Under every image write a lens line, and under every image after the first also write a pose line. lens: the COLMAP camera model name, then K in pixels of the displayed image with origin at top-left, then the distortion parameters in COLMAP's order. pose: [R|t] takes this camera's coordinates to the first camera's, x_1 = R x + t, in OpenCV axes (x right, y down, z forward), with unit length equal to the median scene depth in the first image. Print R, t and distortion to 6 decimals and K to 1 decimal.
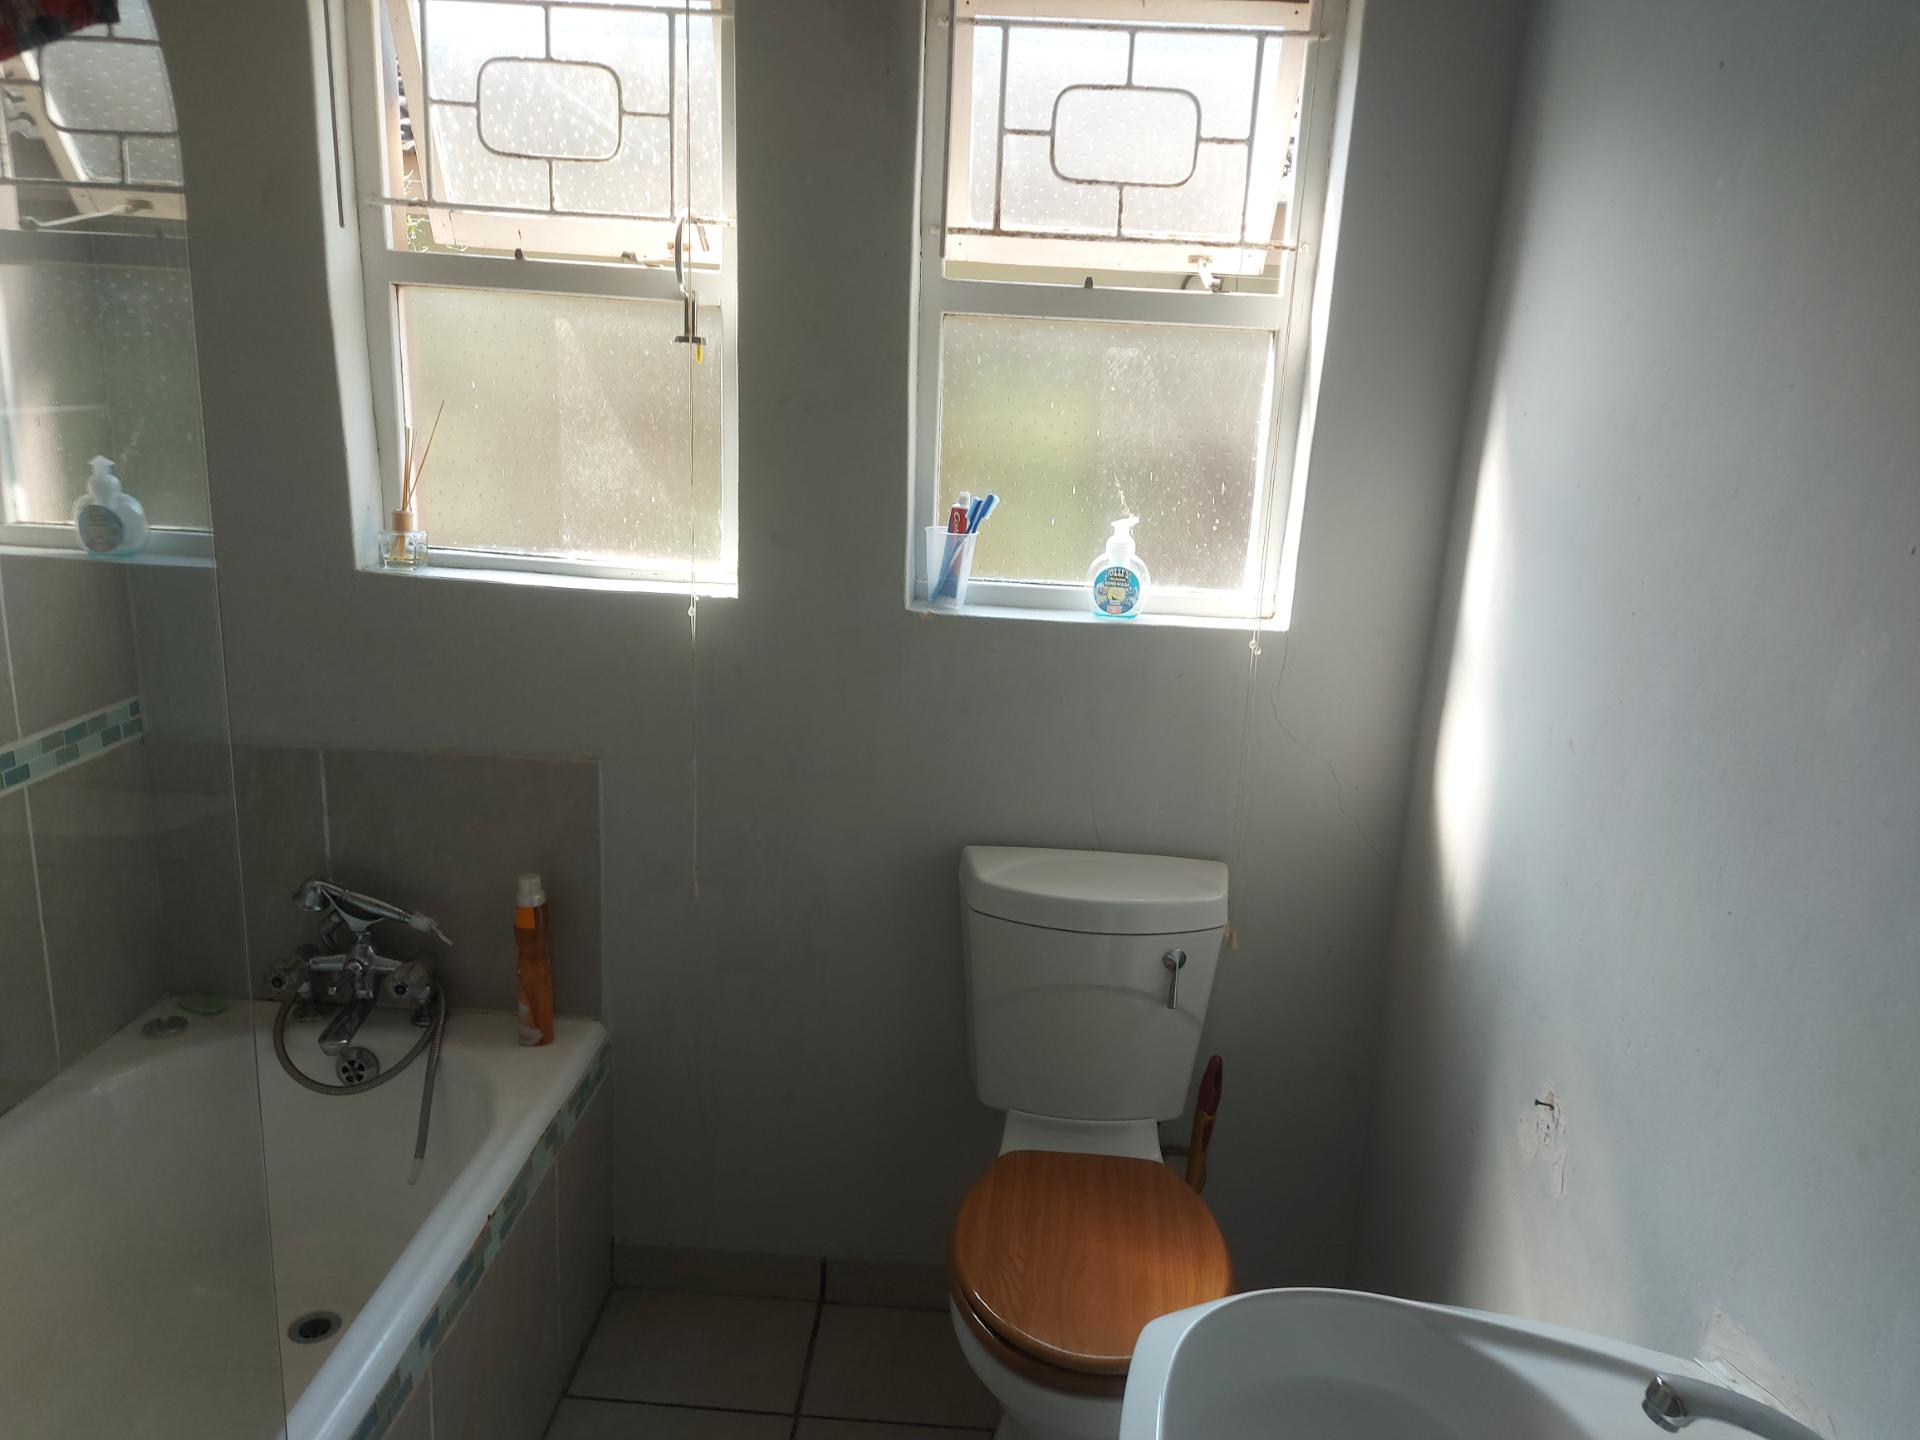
lens RADIAL K [[1388.0, 0, 960.0], [0, 1388.0, 720.0], [0, 0, 1]] dist [0.069844, -0.077054]
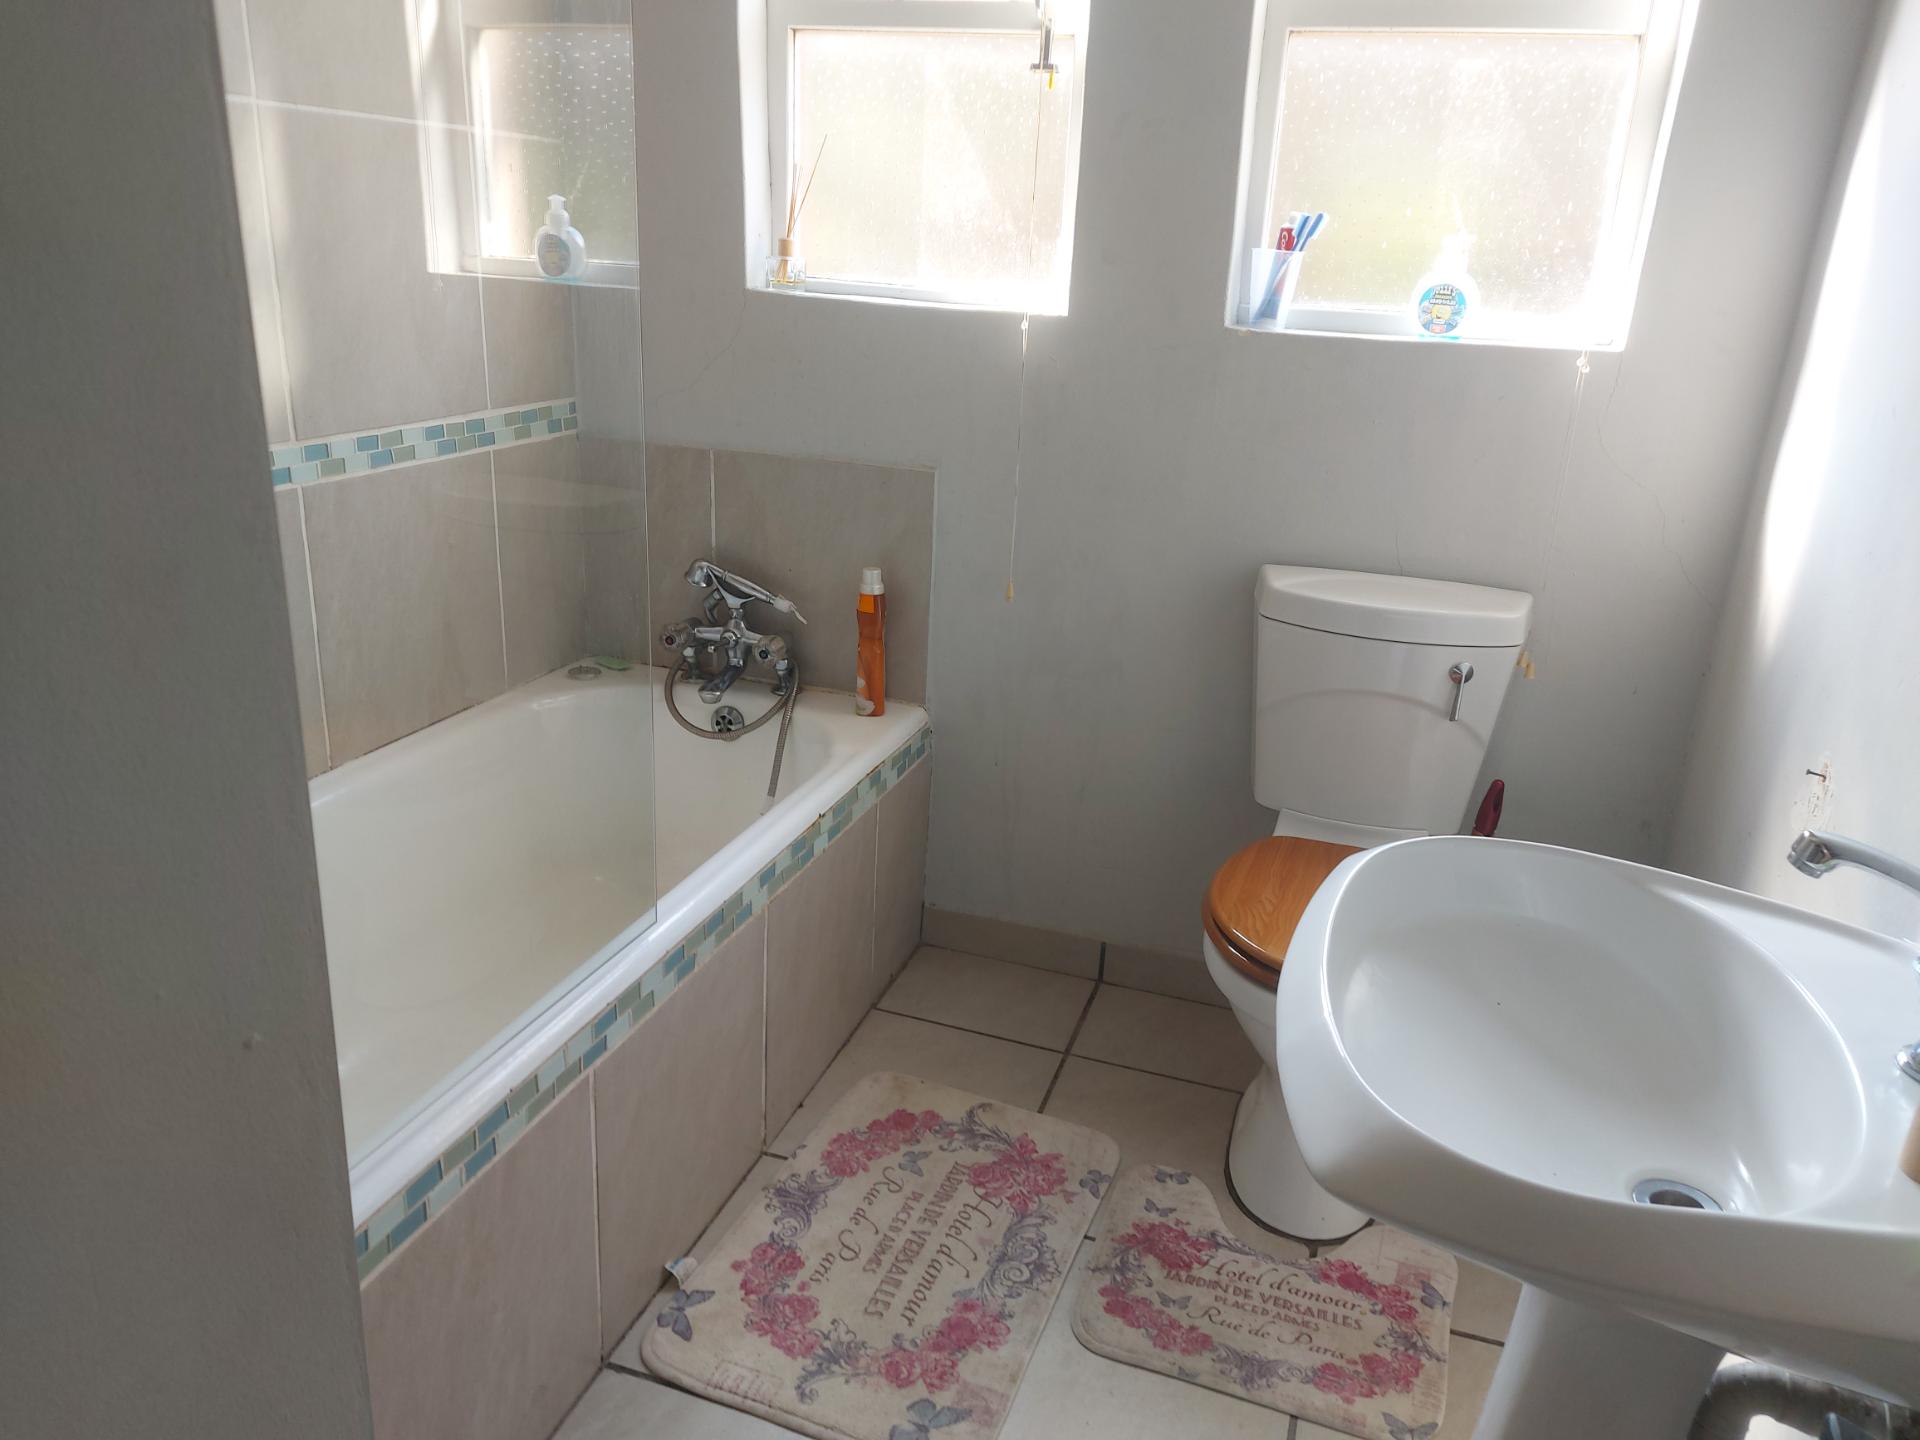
lens RADIAL K [[1377.6, 0, 943.6], [0, 1377.6, 721.4], [0, 0, 1]] dist [0.135154, -0.220364]
pose [[0.961801, 0.087050, -0.259540, 0.054348], [-0.068024, 0.994356, 0.081423, 0.141044], [0.265163, -0.060658, 0.962294, -0.084620]]
